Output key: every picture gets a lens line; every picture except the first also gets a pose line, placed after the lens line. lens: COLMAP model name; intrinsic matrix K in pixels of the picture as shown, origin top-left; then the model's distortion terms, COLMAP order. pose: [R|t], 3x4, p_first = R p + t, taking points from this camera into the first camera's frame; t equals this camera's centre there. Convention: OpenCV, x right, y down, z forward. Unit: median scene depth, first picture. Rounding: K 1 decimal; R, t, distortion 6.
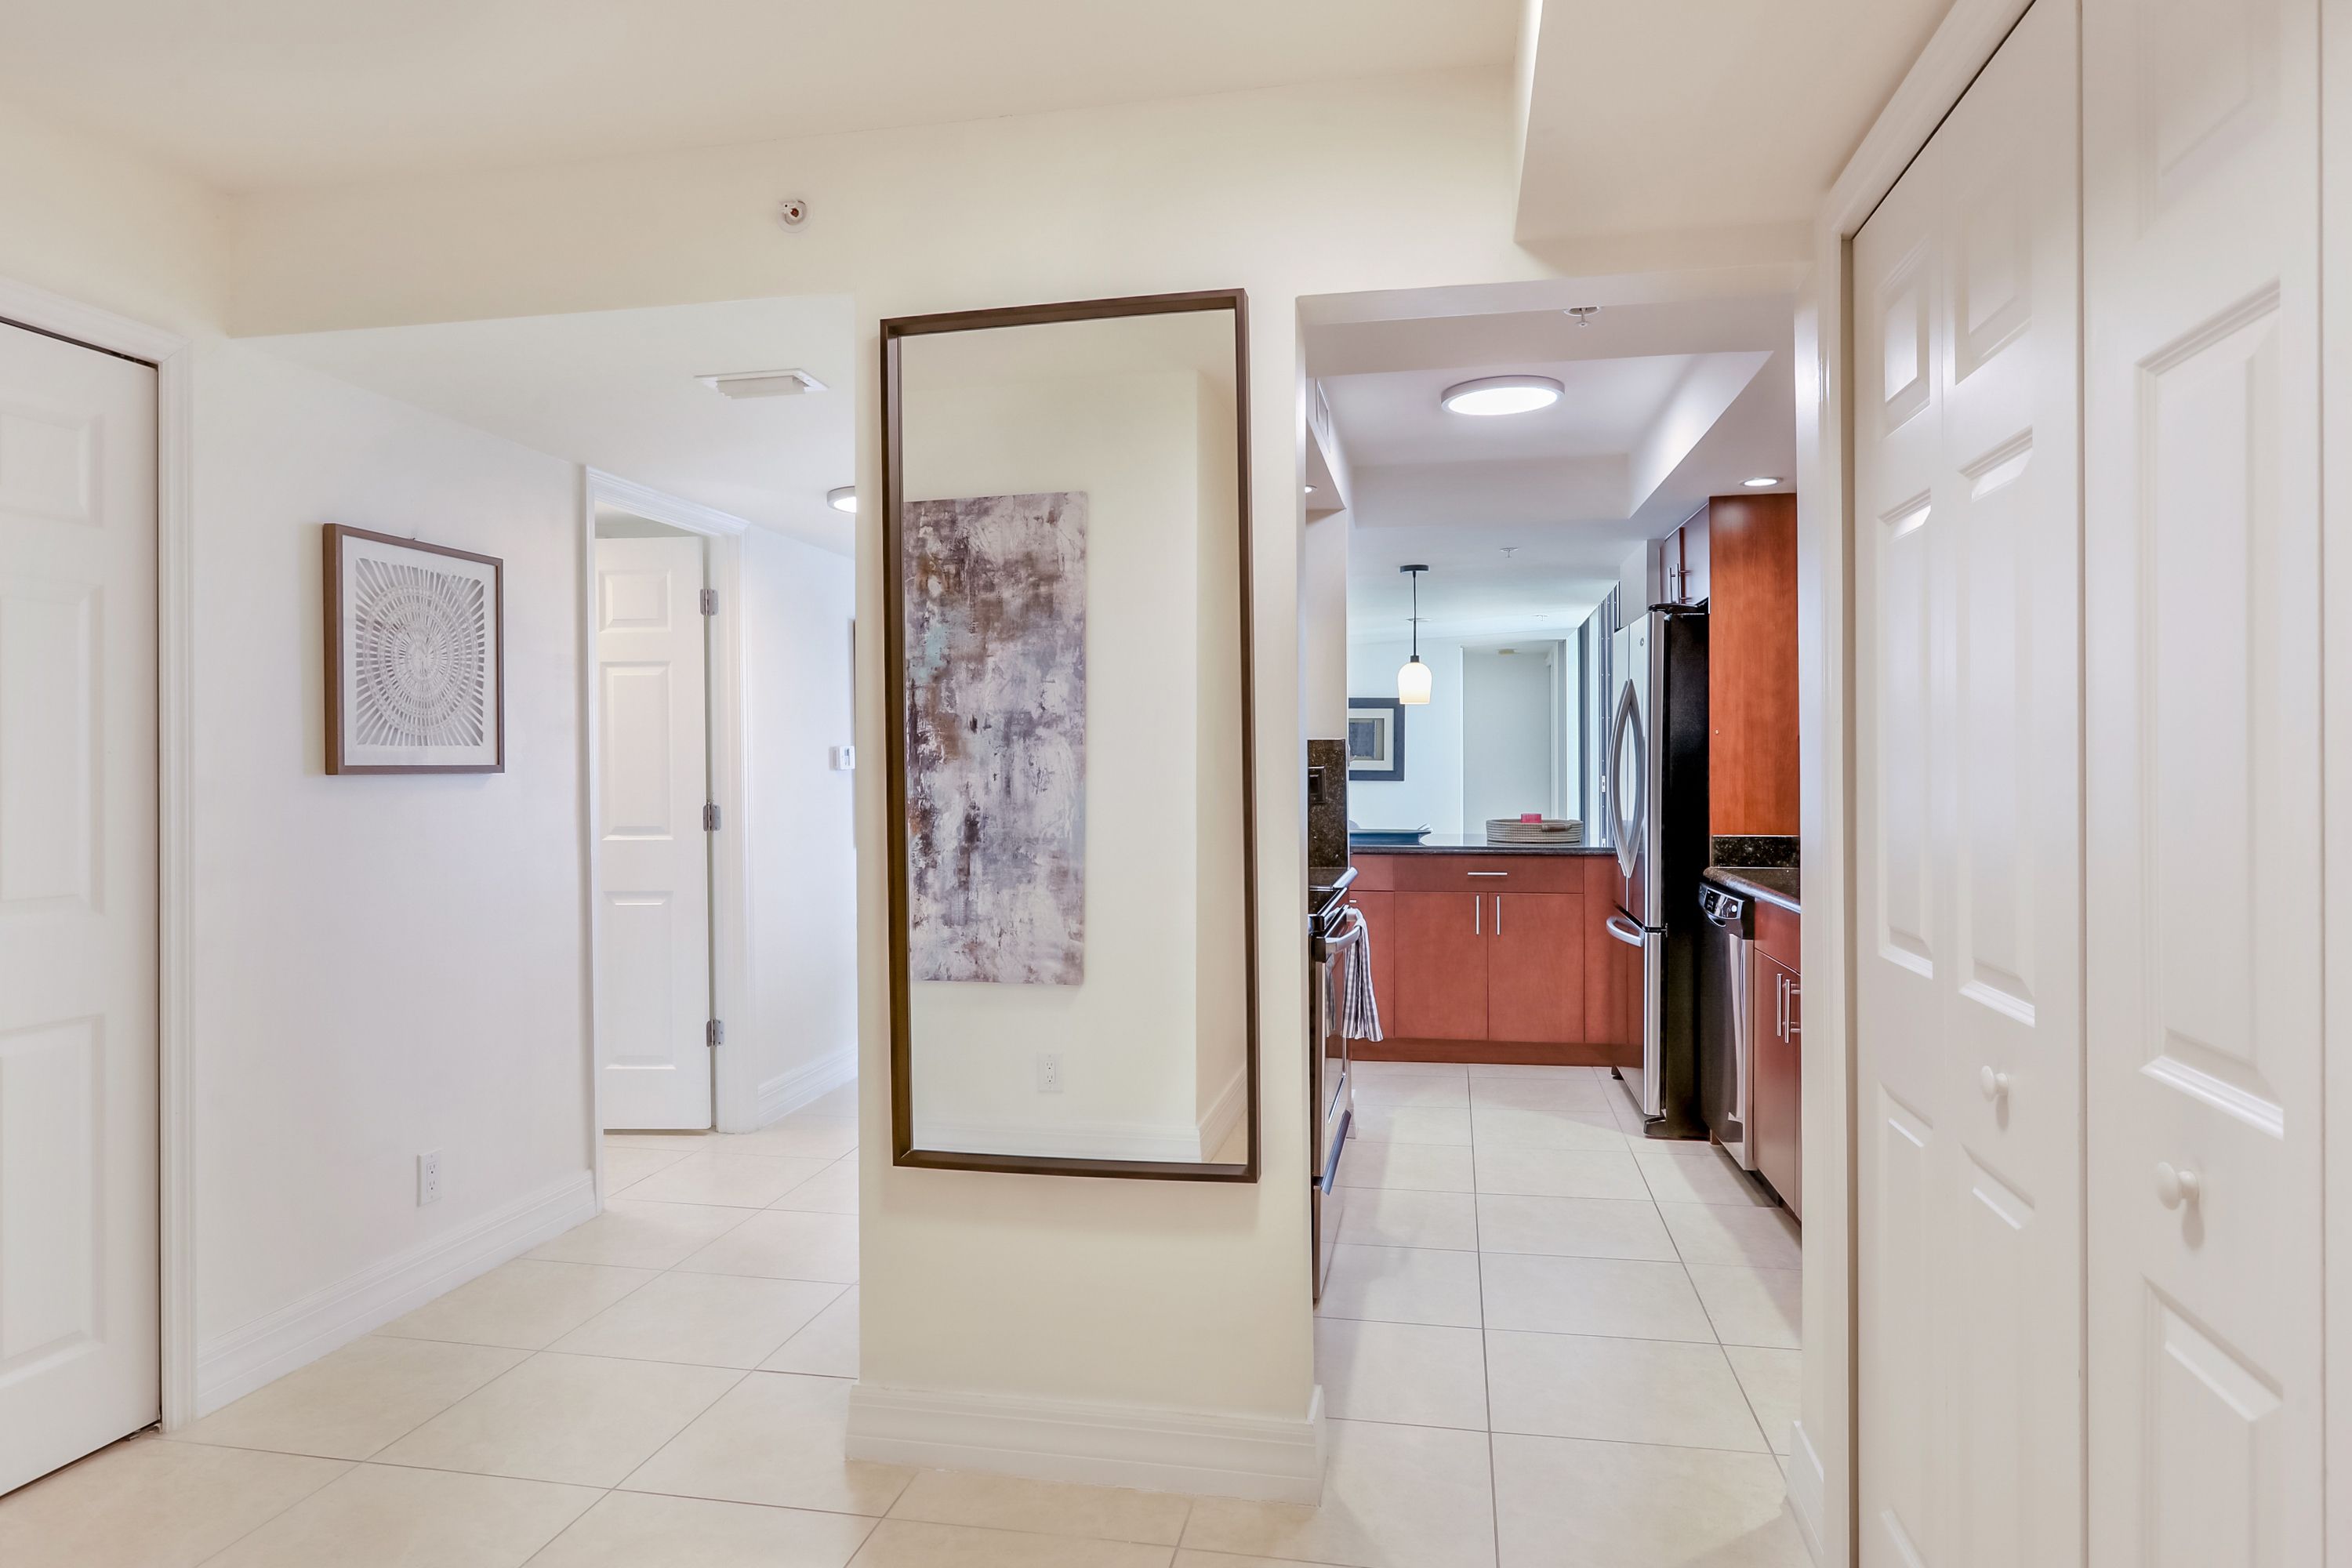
lens RADIAL K [[1394.0, 0, 1181.1], [0, 1394.0, 765.2], [0, 0, 1]] dist [0.002511, -0.000004]
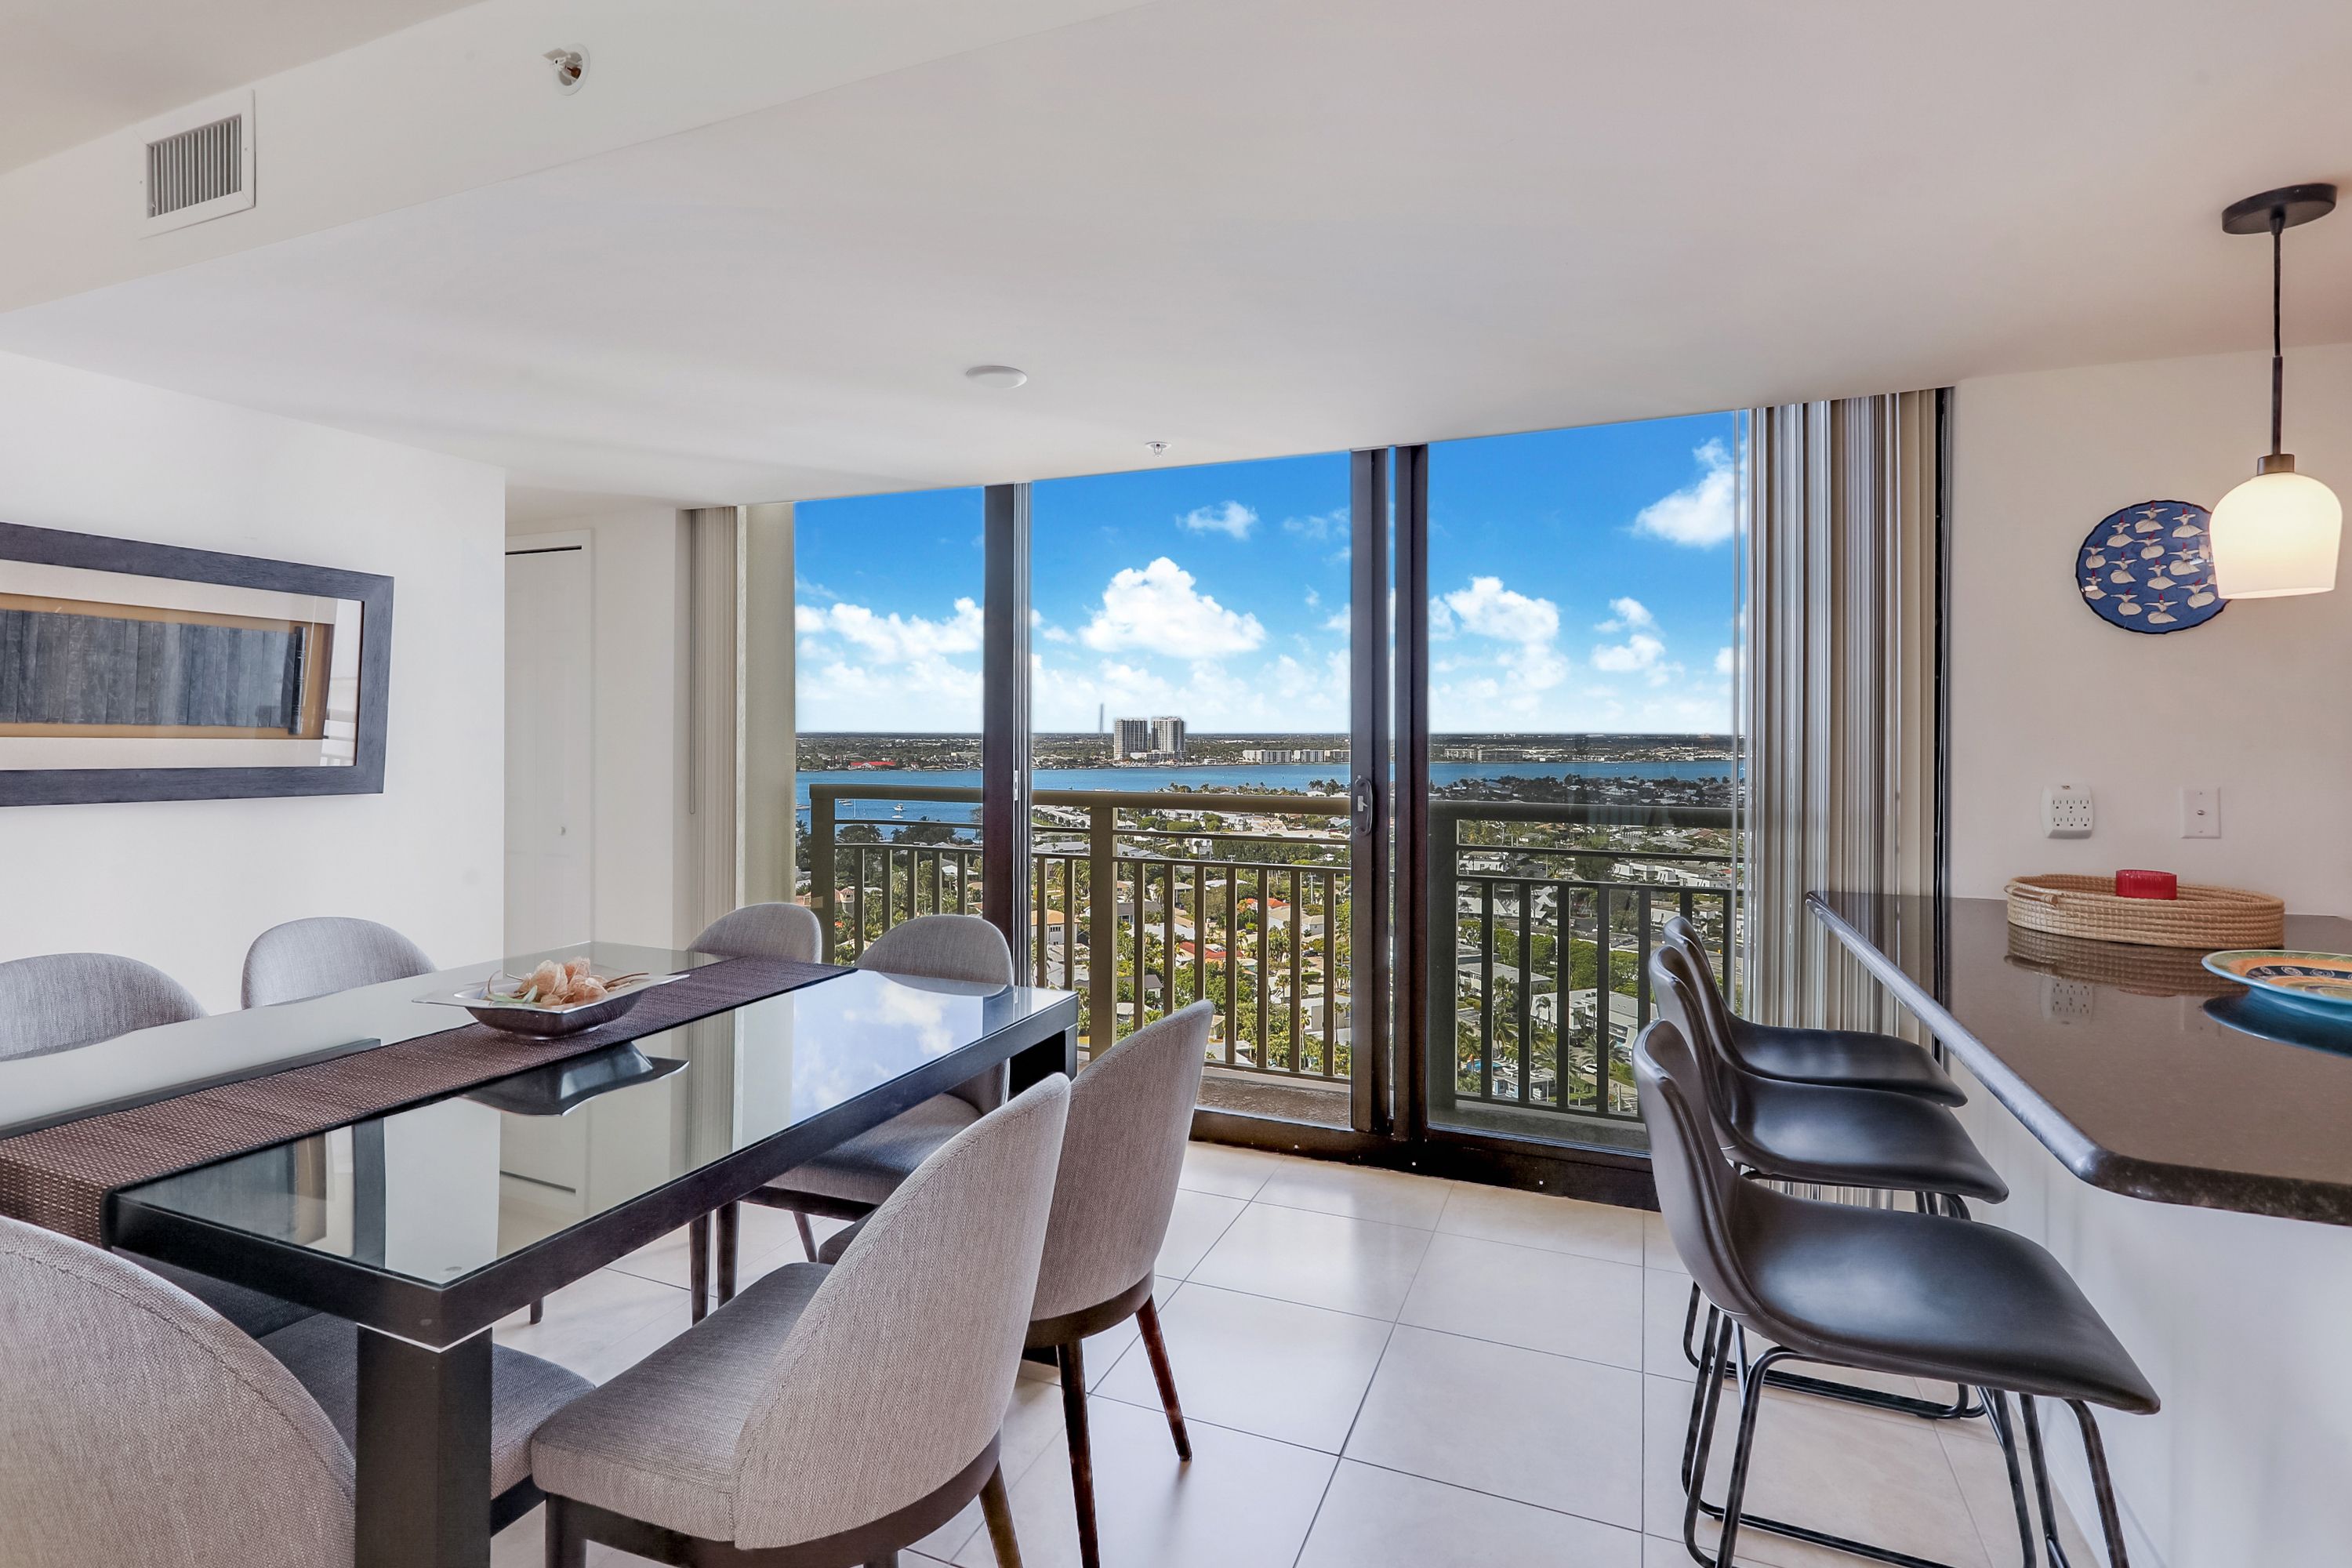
lens RADIAL K [[1130.1, 0, 1168.2], [0, 1130.1, 730.3], [0, 0, 1]] dist [0.022070, -0.000262]
pose [[0.199573, 0.000152, 0.979883, -0.224577], [0.001775, 0.999998, -0.000517, -0.011313], [-0.979881, 0.001842, 0.199573, 1.550132]]
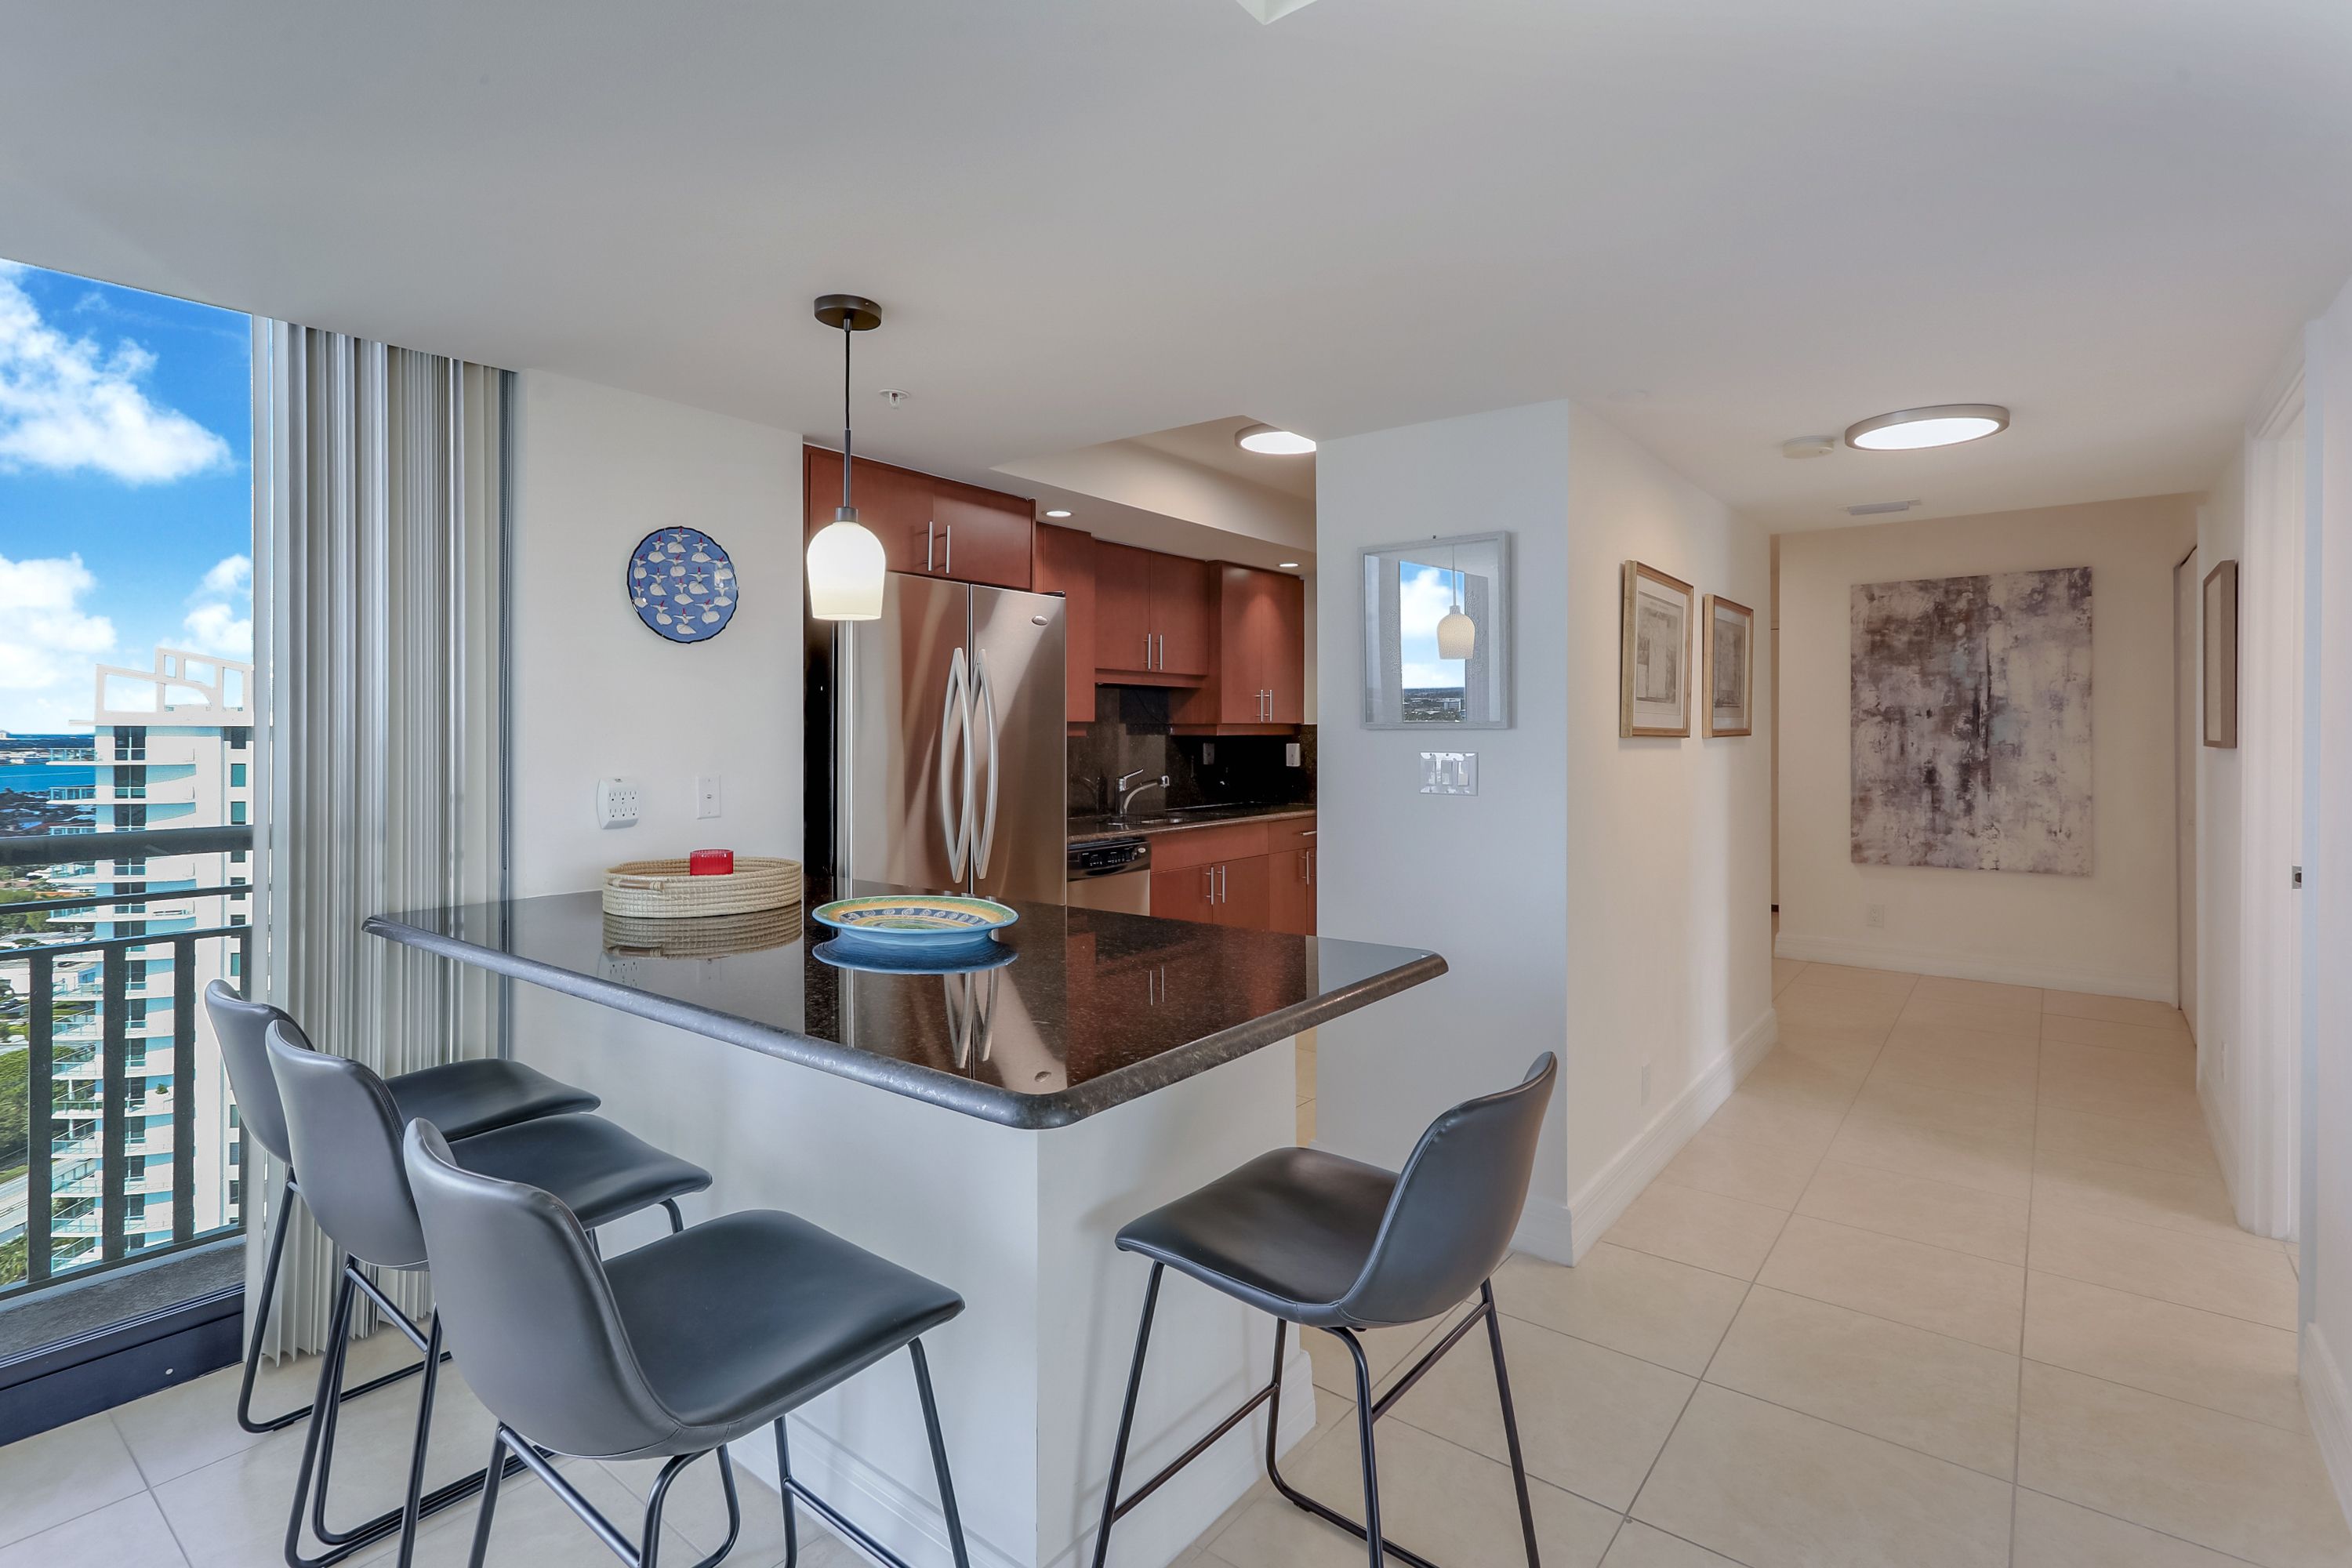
lens RADIAL K [[1130.1, 0, 1168.2], [0, 1130.1, 730.3], [0, 0, 1]] dist [0.022070, -0.000262]
pose [[-0.873903, 0.000123, 0.486101, -0.131040], [0.001298, 0.999997, 0.002082, -0.010045], [-0.486099, 0.002451, -0.873900, 1.608912]]
